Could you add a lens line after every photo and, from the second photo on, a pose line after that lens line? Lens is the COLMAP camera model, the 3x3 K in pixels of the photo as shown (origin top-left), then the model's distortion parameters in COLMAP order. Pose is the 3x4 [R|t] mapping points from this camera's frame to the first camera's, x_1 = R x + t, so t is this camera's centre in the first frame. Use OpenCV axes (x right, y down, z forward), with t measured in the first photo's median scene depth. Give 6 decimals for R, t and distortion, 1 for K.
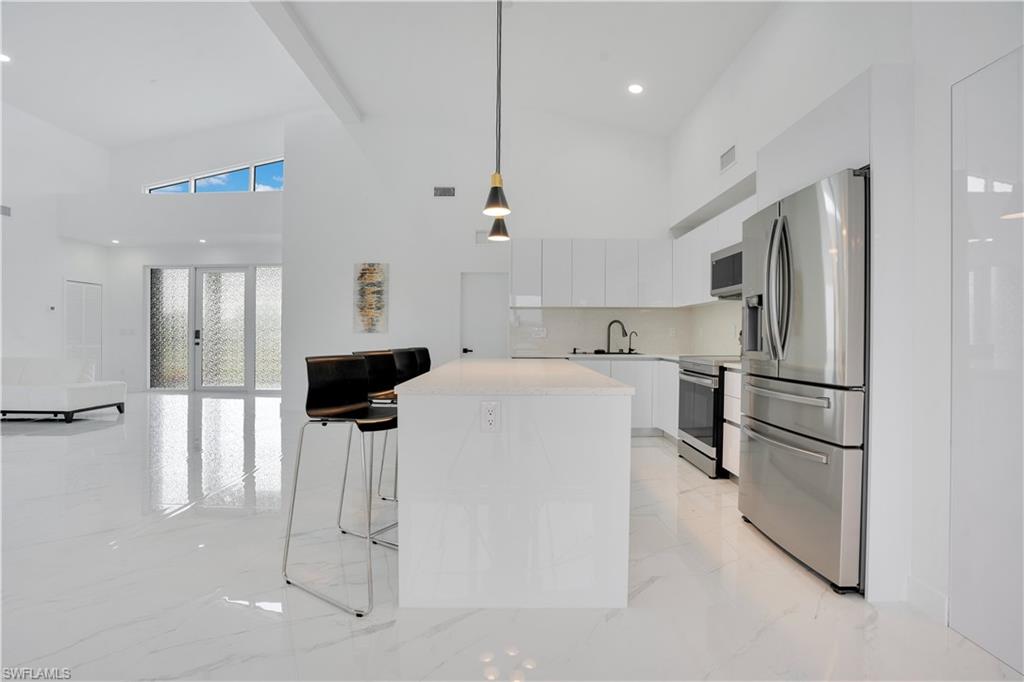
lens RADIAL K [[481.9, 0, 501.1], [0, 481.9, 332.9], [0, 0, 1]] dist [-0.059168, 0.019811]
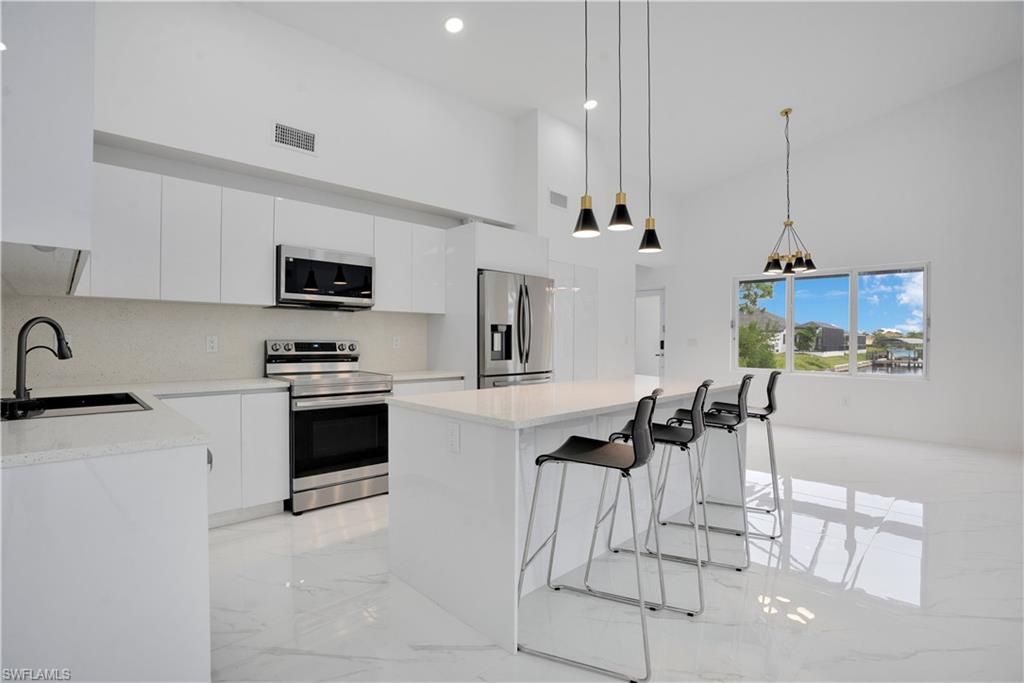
lens RADIAL K [[481.9, 0, 495.7], [0, 481.9, 330.6], [0, 0, 1]] dist [-0.059168, 0.019811]
pose [[-0.690724, 0.004348, 0.723105, -0.230594], [-0.013536, 0.999729, -0.018941, -0.011088], [-0.722992, -0.022871, -0.690478, 0.805270]]
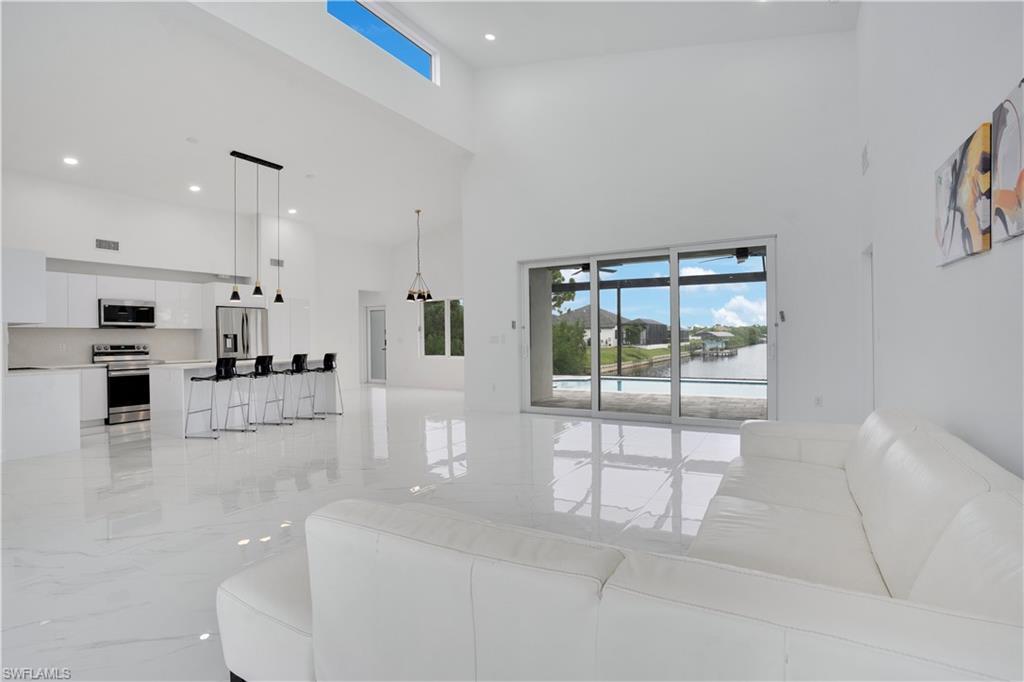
lens RADIAL K [[481.9, 0, 500.3], [0, 481.9, 332.0], [0, 0, 1]] dist [-0.059168, 0.019811]
pose [[-0.863627, 0.014063, 0.503936, -0.972806], [0.007366, 0.999856, -0.015278, -0.012894], [-0.504078, -0.009483, -0.863606, 1.061940]]
